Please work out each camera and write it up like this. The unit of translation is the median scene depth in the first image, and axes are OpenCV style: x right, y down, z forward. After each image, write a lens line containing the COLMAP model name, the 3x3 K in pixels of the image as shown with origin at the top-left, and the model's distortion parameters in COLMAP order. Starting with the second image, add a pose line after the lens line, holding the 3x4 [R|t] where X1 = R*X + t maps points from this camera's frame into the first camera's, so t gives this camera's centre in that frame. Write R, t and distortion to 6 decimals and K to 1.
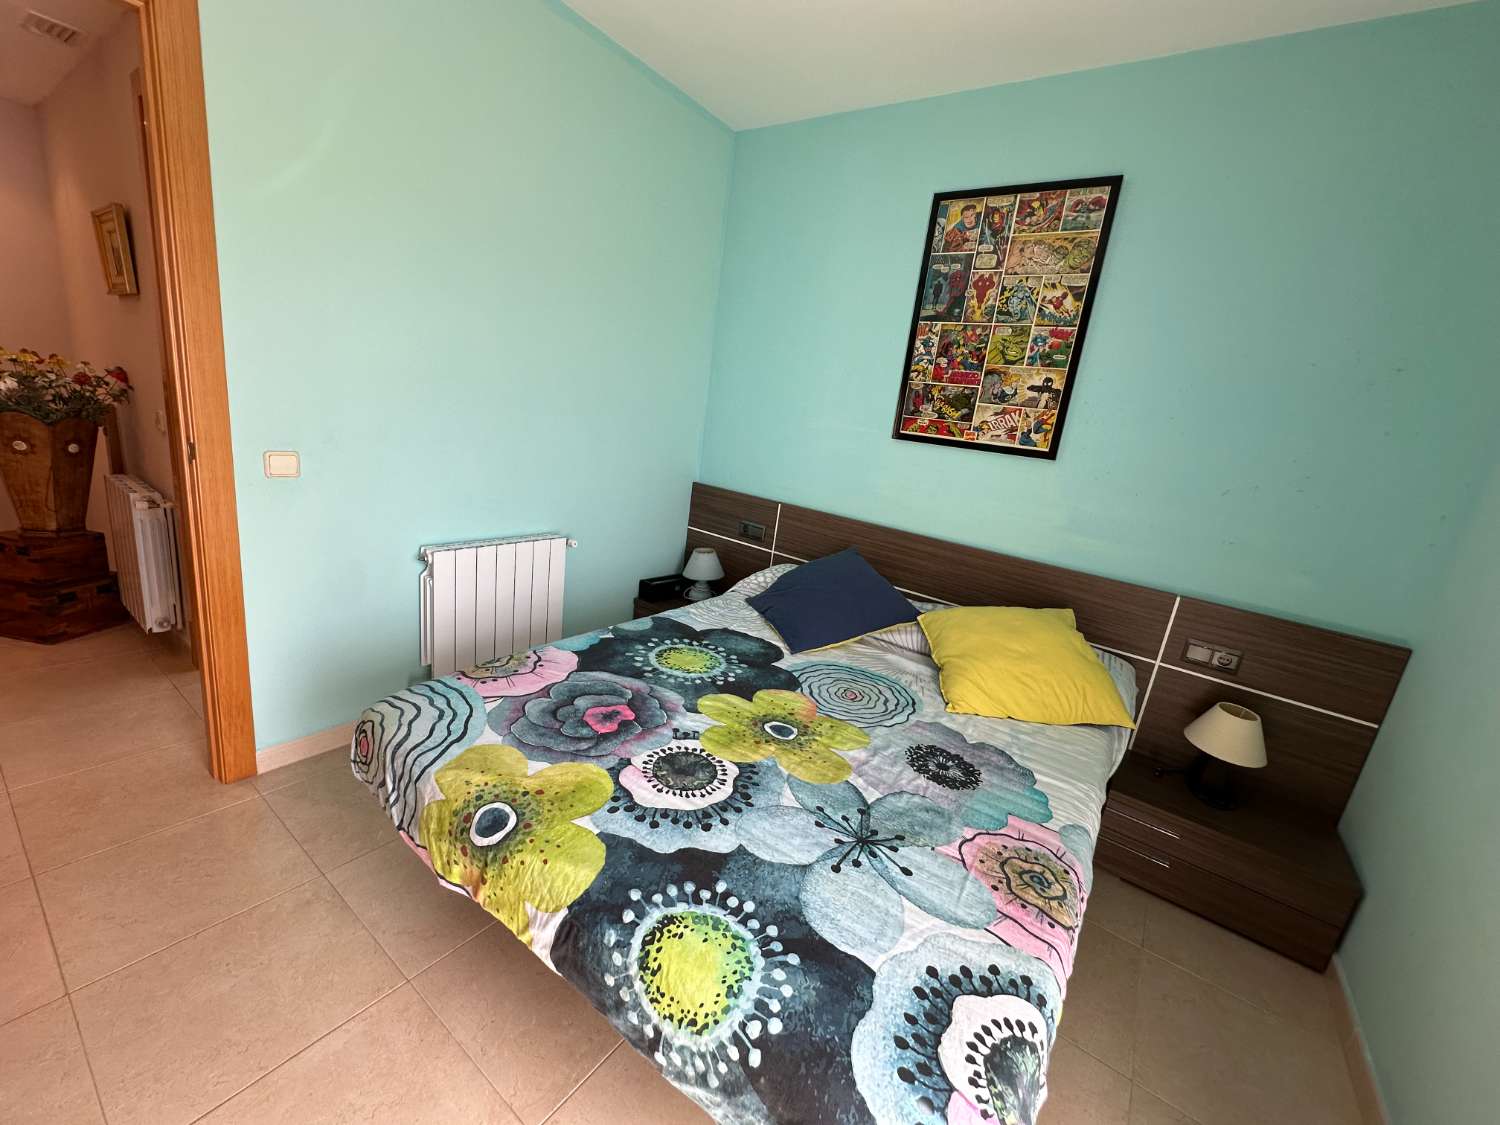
lens RADIAL K [[599.6, 0, 751.7], [0, 599.6, 562.3], [0, 0, 1]] dist [-0.002699, -0.000676]
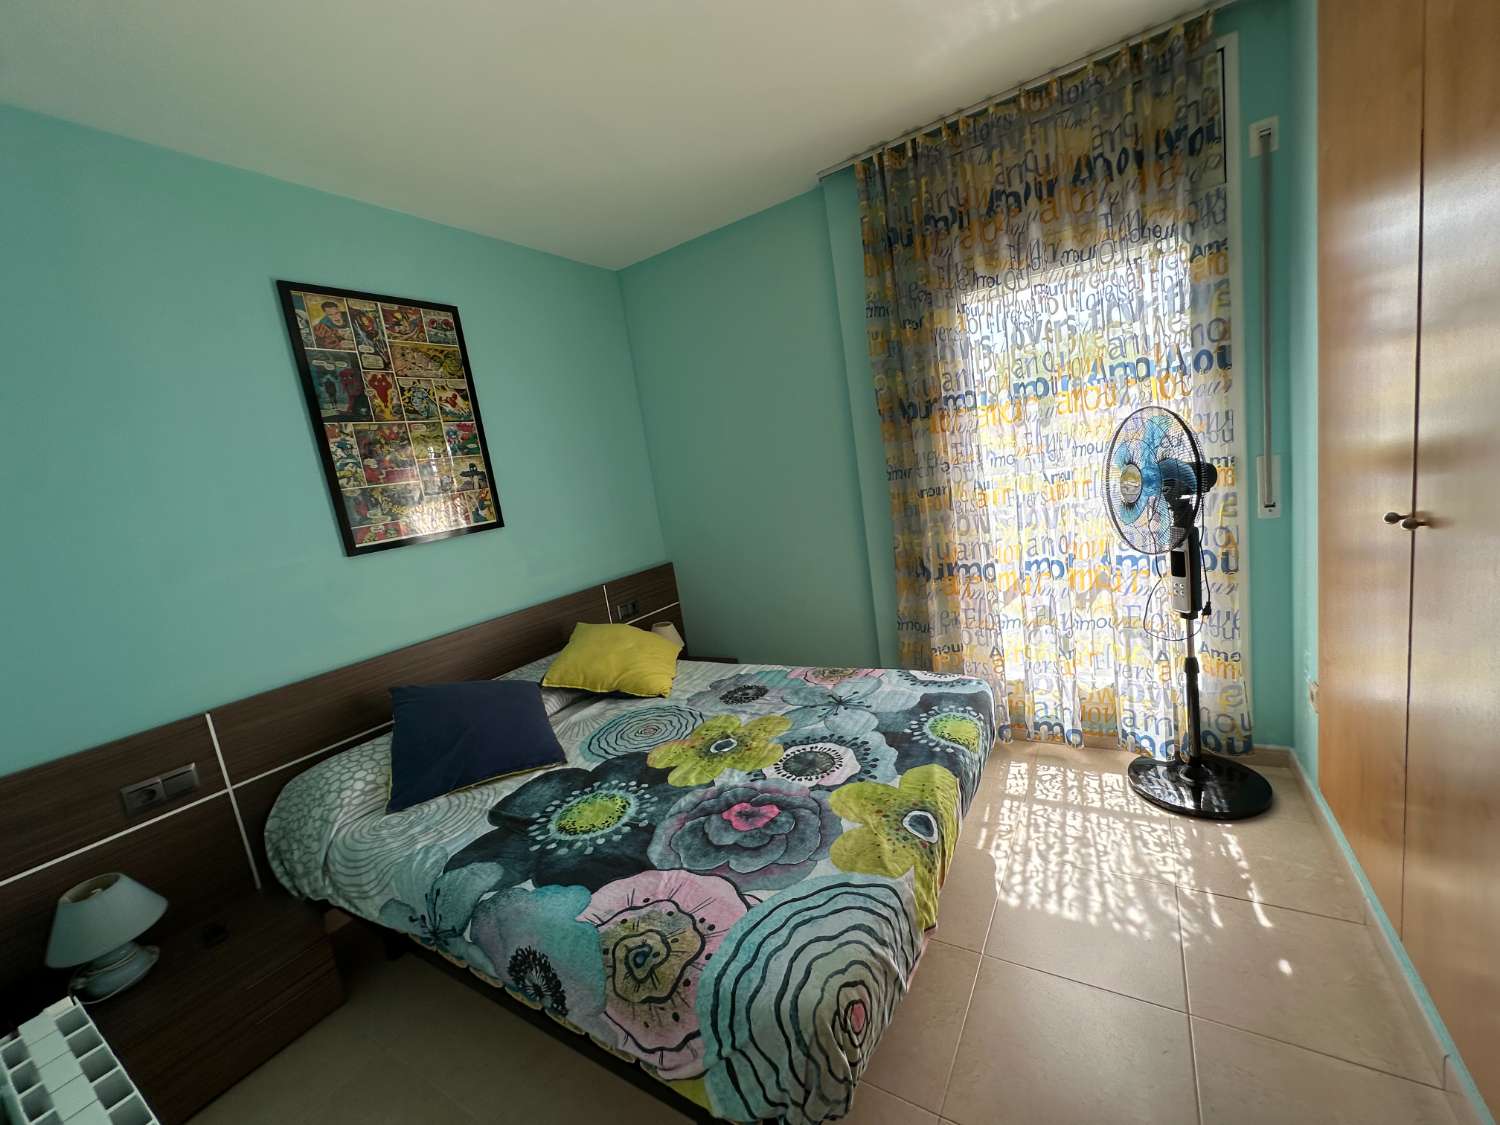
lens RADIAL K [[599.6, 0, 751.7], [0, 599.6, 562.3], [0, 0, 1]] dist [-0.002699, -0.000676]
pose [[-0.085684, -0.267004, 0.959879, -0.869641], [0.377536, 0.882874, 0.279285, -0.311888], [-0.922022, 0.386319, 0.025155, 0.654812]]
